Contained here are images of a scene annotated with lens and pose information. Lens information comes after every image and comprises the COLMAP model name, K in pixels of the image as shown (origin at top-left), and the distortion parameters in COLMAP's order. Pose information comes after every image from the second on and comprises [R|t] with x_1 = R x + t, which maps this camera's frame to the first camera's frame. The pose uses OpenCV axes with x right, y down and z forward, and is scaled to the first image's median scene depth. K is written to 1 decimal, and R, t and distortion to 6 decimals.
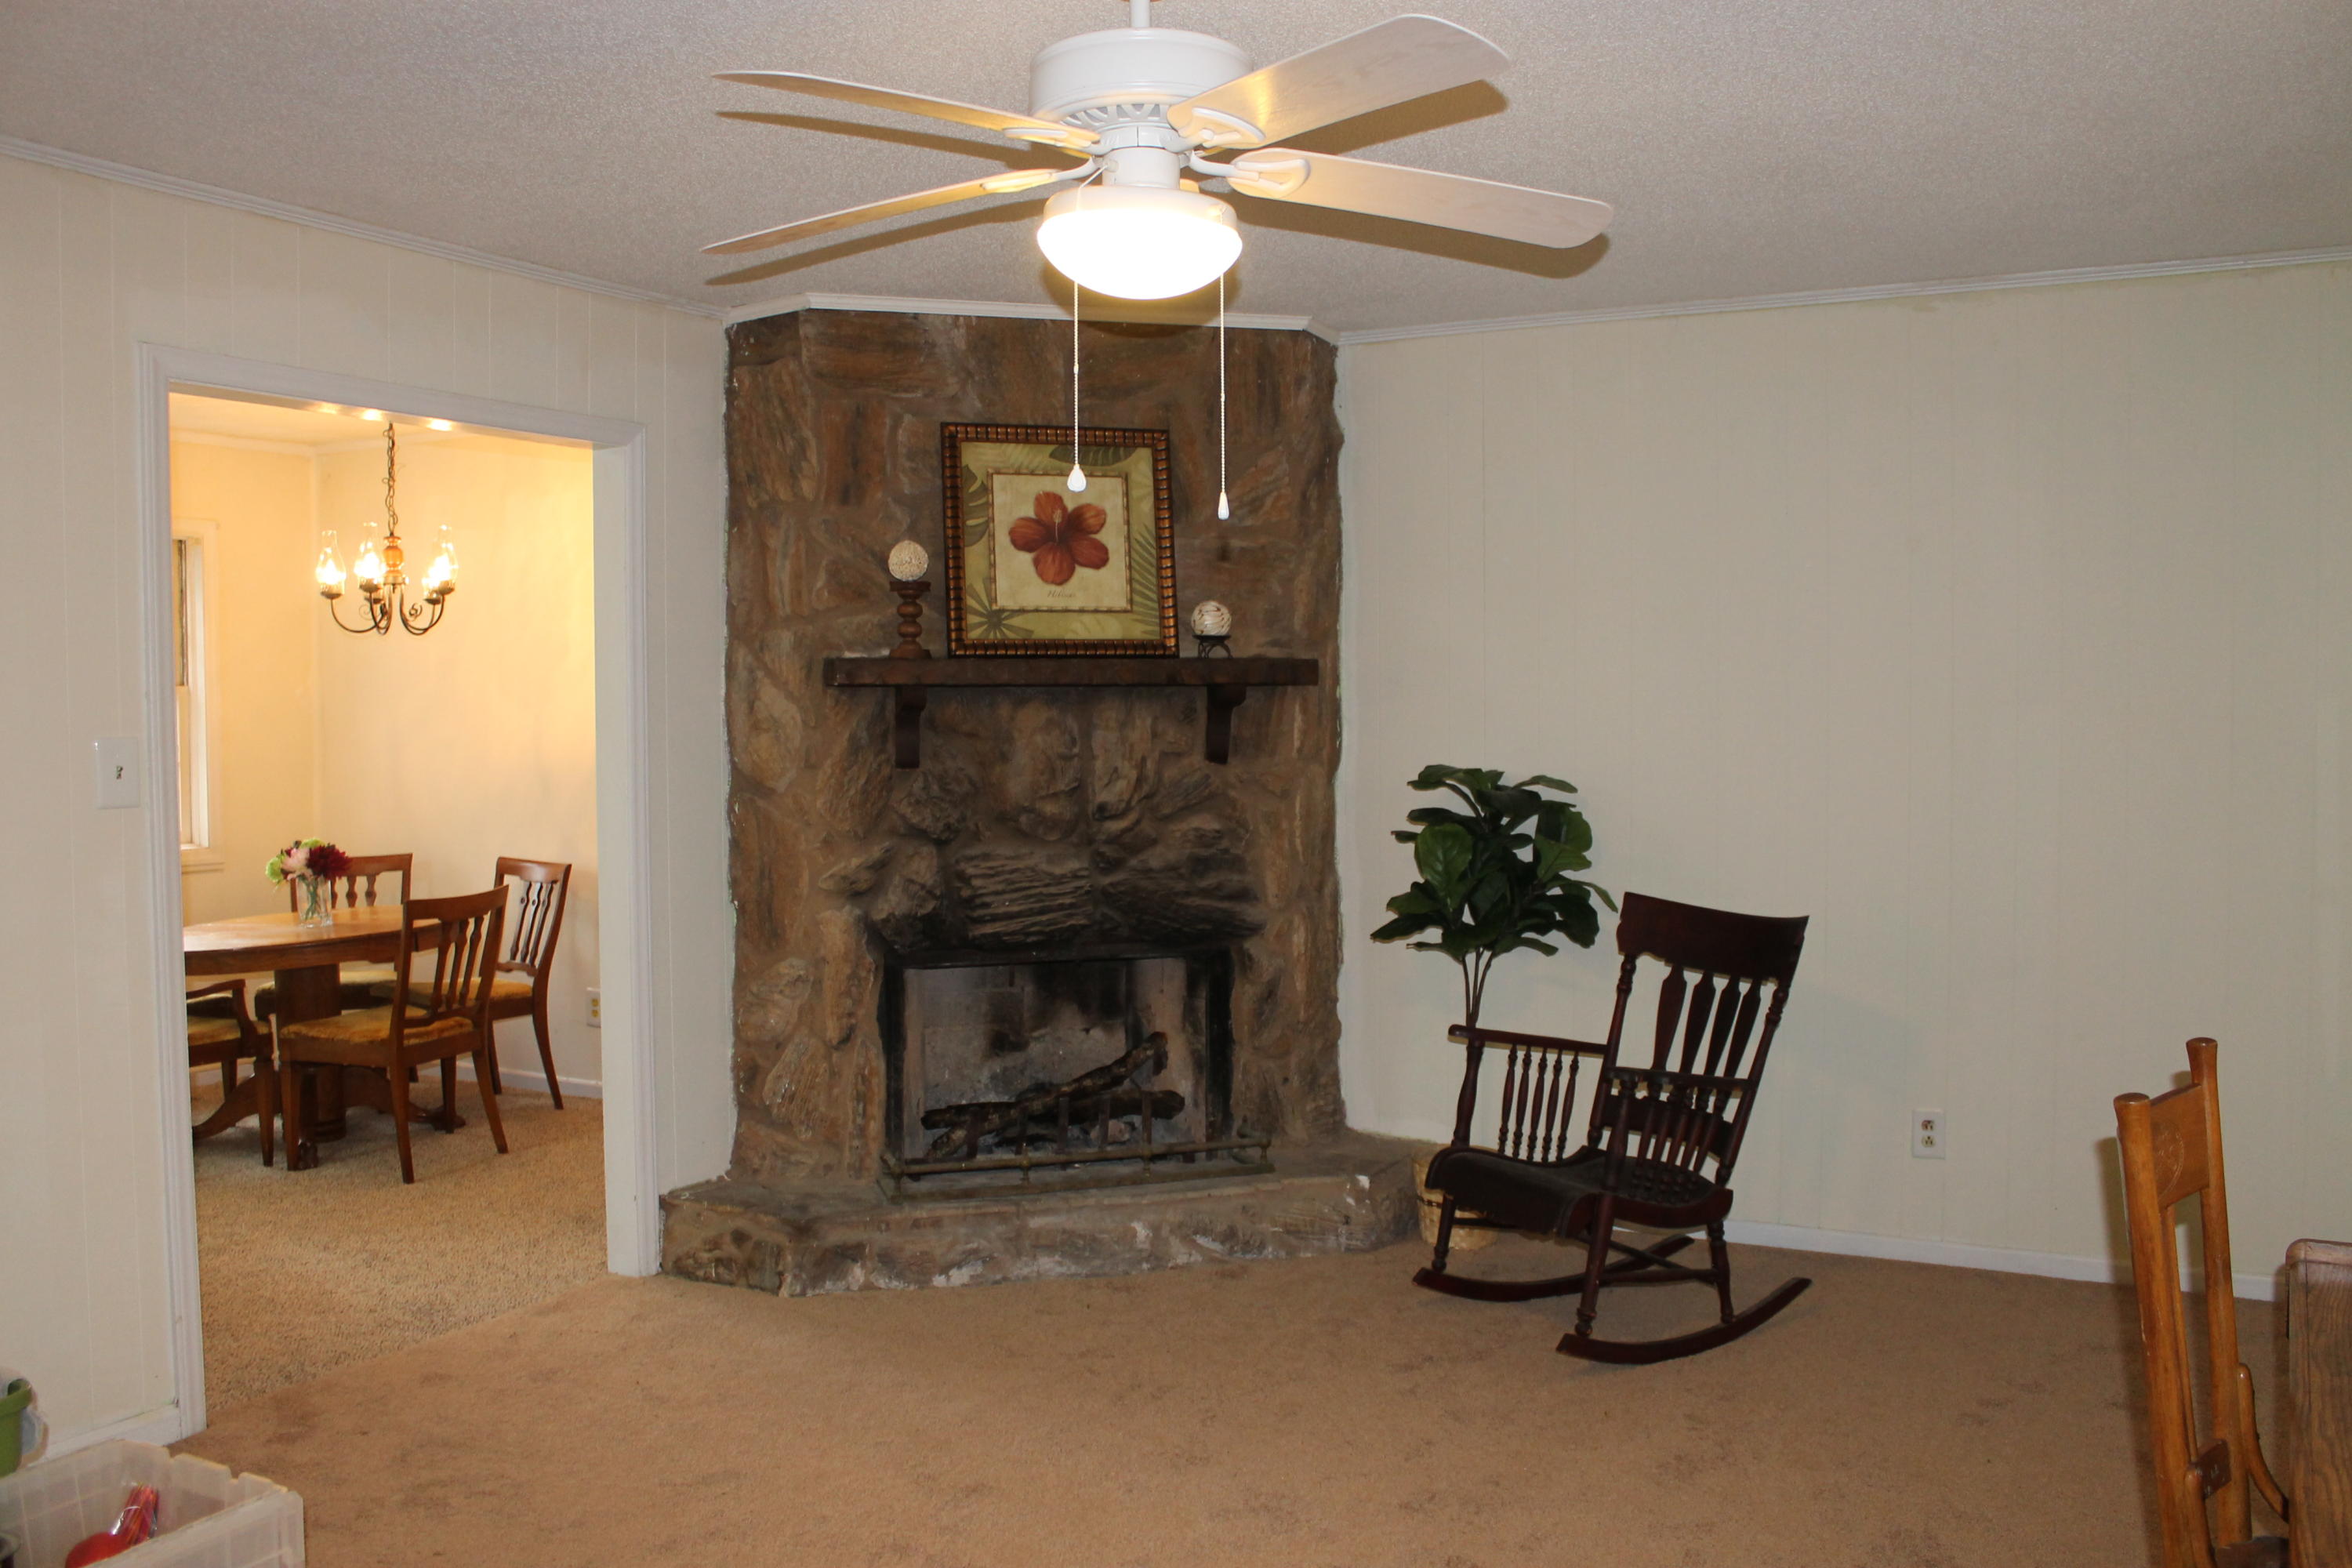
lens RADIAL K [[1998.1, 0, 1205.0], [0, 1998.1, 775.2], [0, 0, 1]] dist [-0.172485, 0.155593]
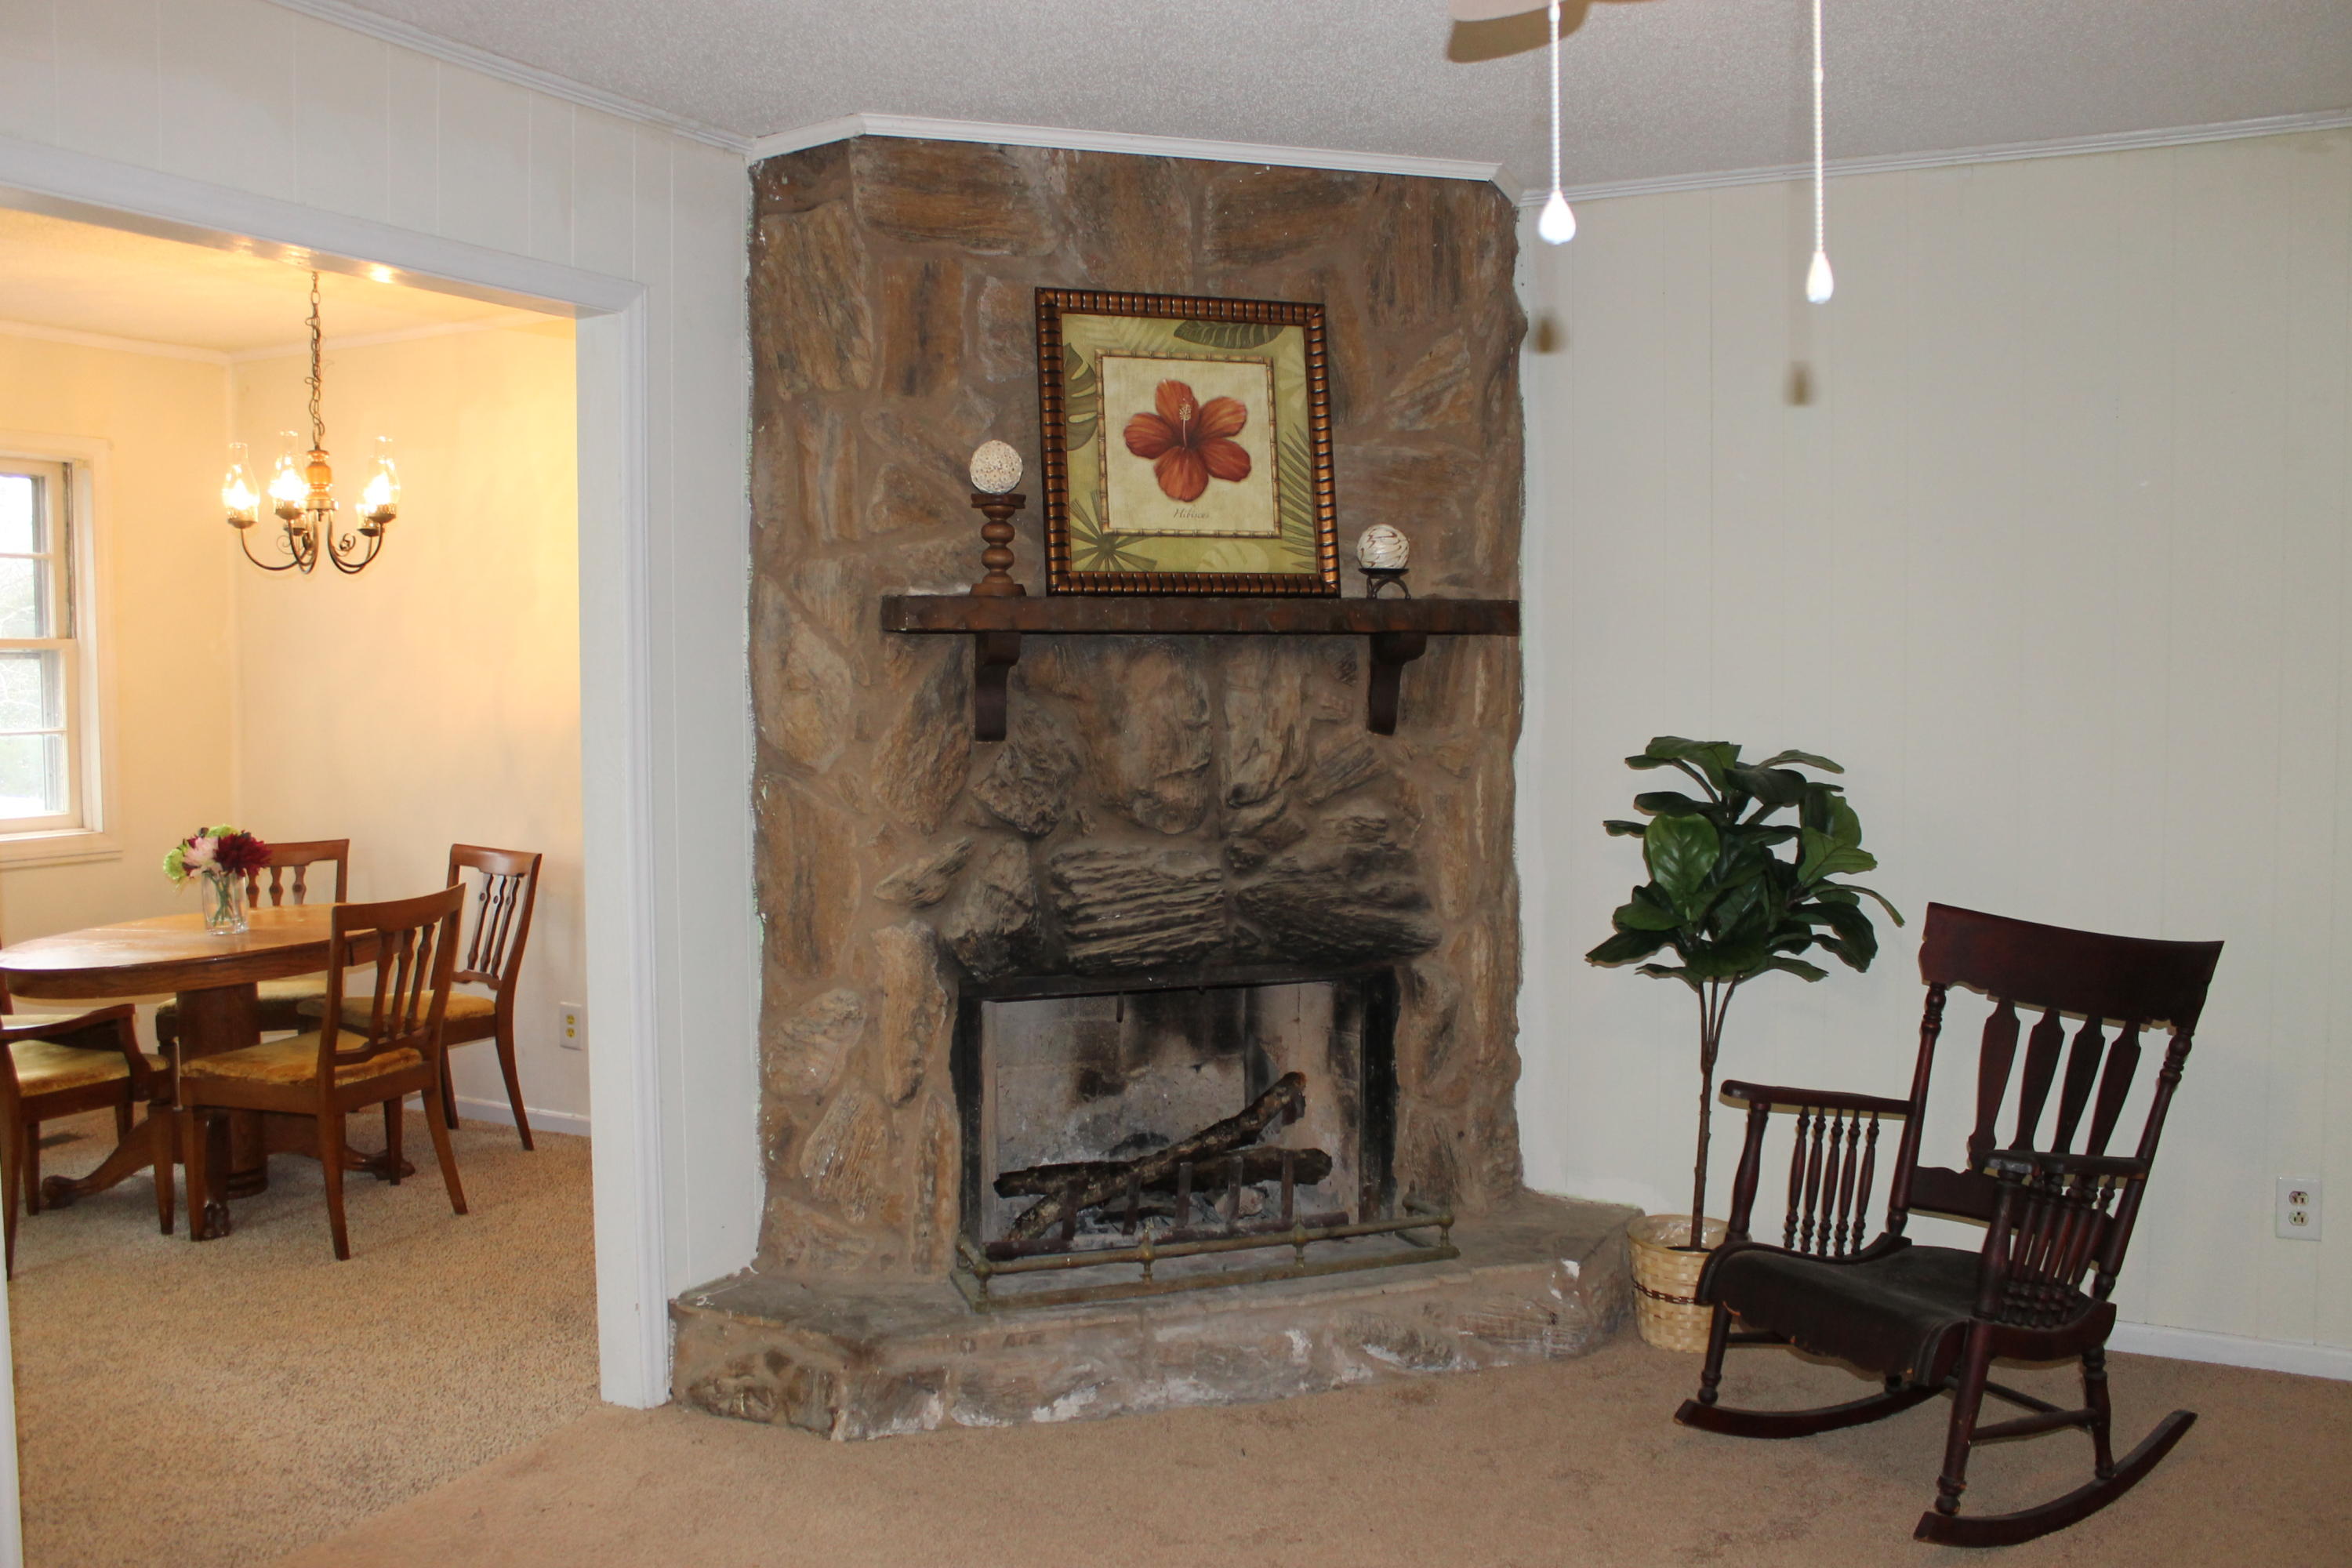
lens RADIAL K [[2008.1, 0, 1199.5], [0, 2008.1, 777.9], [0, 0, 1]] dist [-0.168437, 0.159328]
pose [[0.999864, 0.000327, 0.016513, -0.081114], [-0.000662, 0.999794, 0.020280, -0.004812], [-0.016503, -0.020288, 0.999658, 0.226609]]
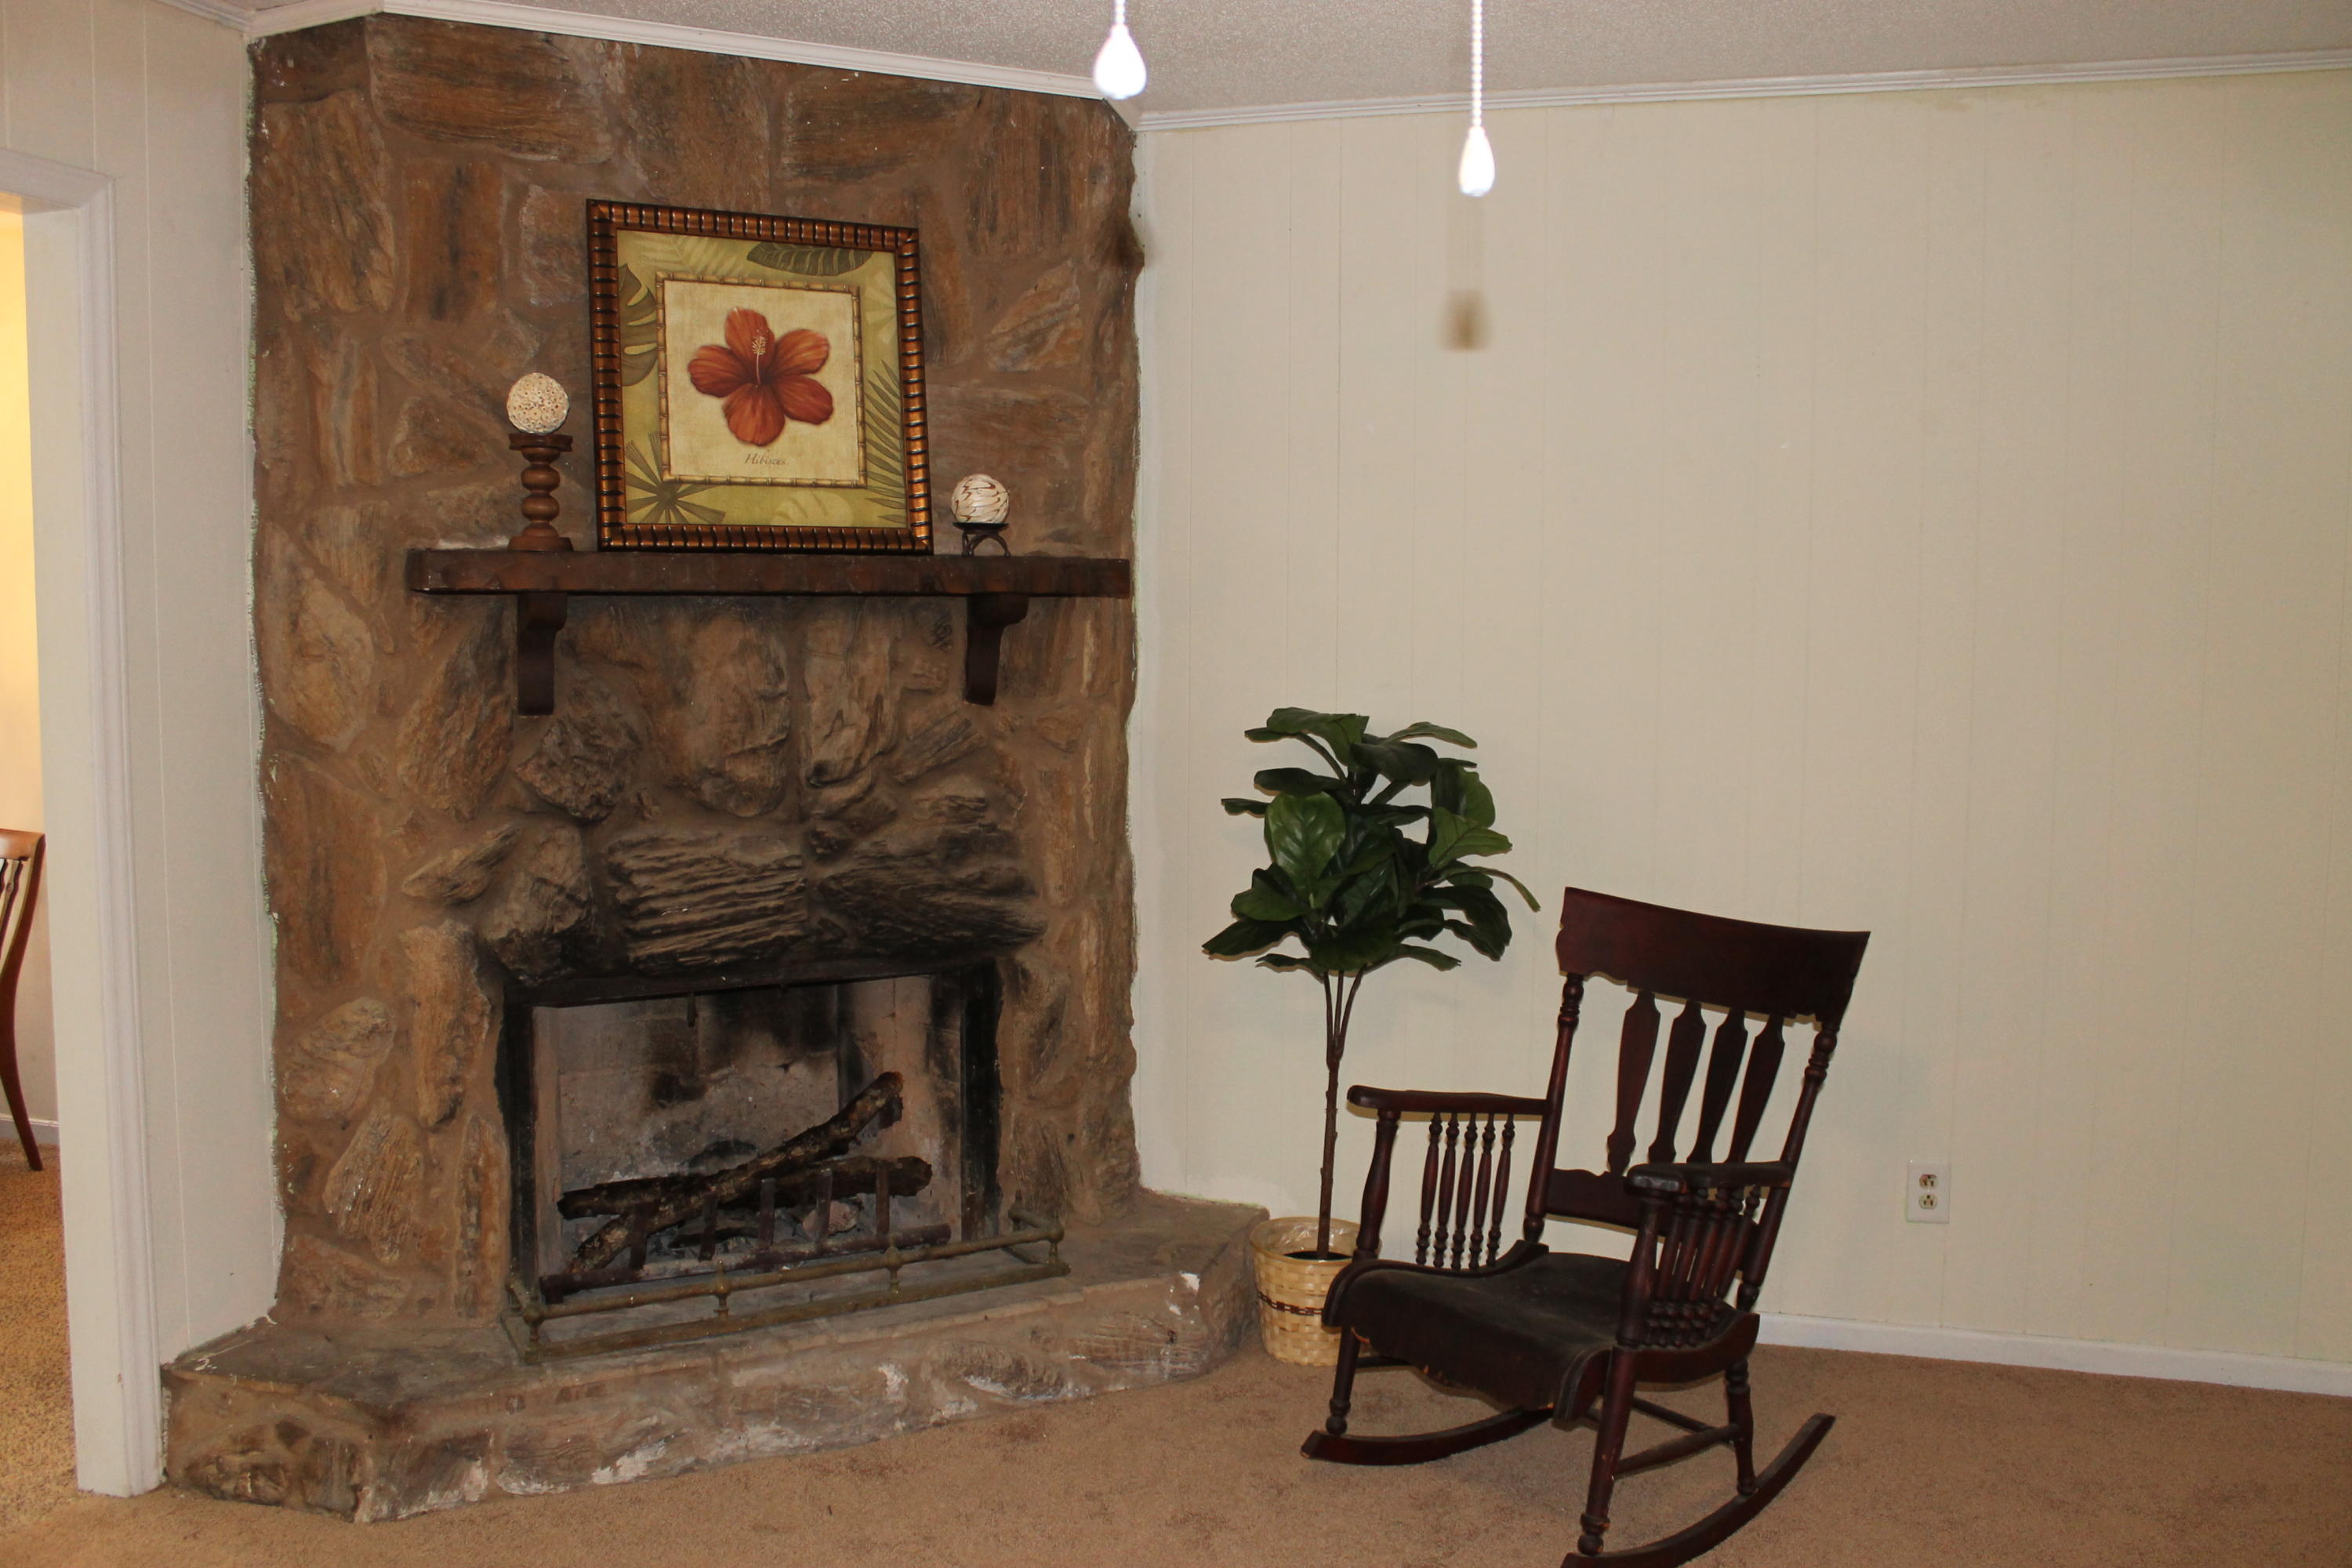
lens RADIAL K [[1998.1, 0, 1205.0], [0, 1998.1, 775.2], [0, 0, 1]] dist [-0.172485, 0.155593]
pose [[0.979802, -0.005372, 0.199896, -0.059745], [-0.004062, 0.998898, 0.046752, -0.014892], [-0.199927, -0.046620, 0.978701, 0.300396]]
